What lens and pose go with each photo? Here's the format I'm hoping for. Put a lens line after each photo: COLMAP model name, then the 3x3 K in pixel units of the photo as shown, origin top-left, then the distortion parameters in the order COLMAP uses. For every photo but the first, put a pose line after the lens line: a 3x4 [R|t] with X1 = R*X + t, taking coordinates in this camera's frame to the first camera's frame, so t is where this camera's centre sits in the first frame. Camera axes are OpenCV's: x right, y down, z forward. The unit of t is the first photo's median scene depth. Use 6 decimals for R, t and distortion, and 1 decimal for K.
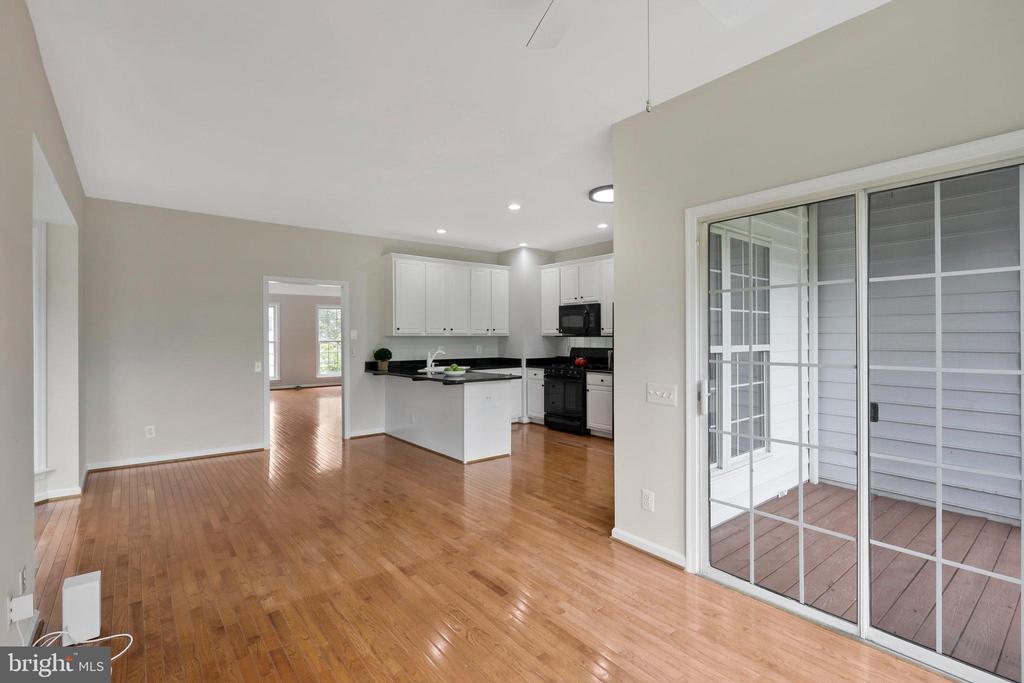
lens RADIAL K [[476.7, 0, 510.9], [0, 476.7, 339.3], [0, 0, 1]] dist [-0.002565, -0.000873]
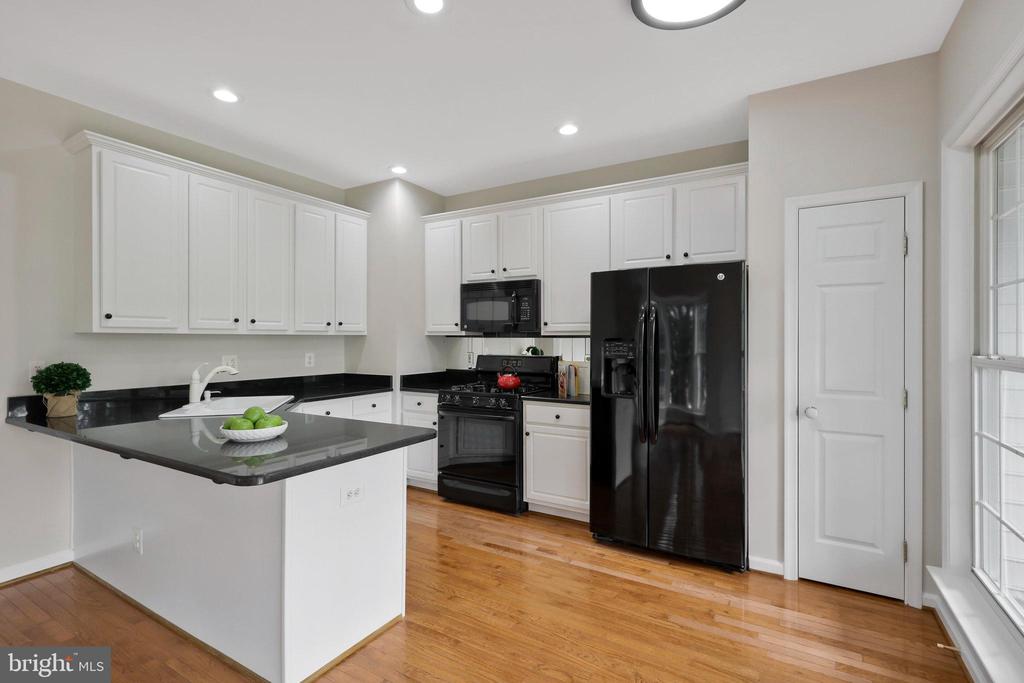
lens RADIAL K [[476.7, 0, 512.2], [0, 476.7, 340.4], [0, 0, 1]] dist [-0.002565, -0.000873]
pose [[0.935915, 0.003119, 0.352212, -0.046728], [-0.002811, 0.999995, -0.001386, -0.000819], [-0.352215, 0.000307, 0.935919, 0.443264]]
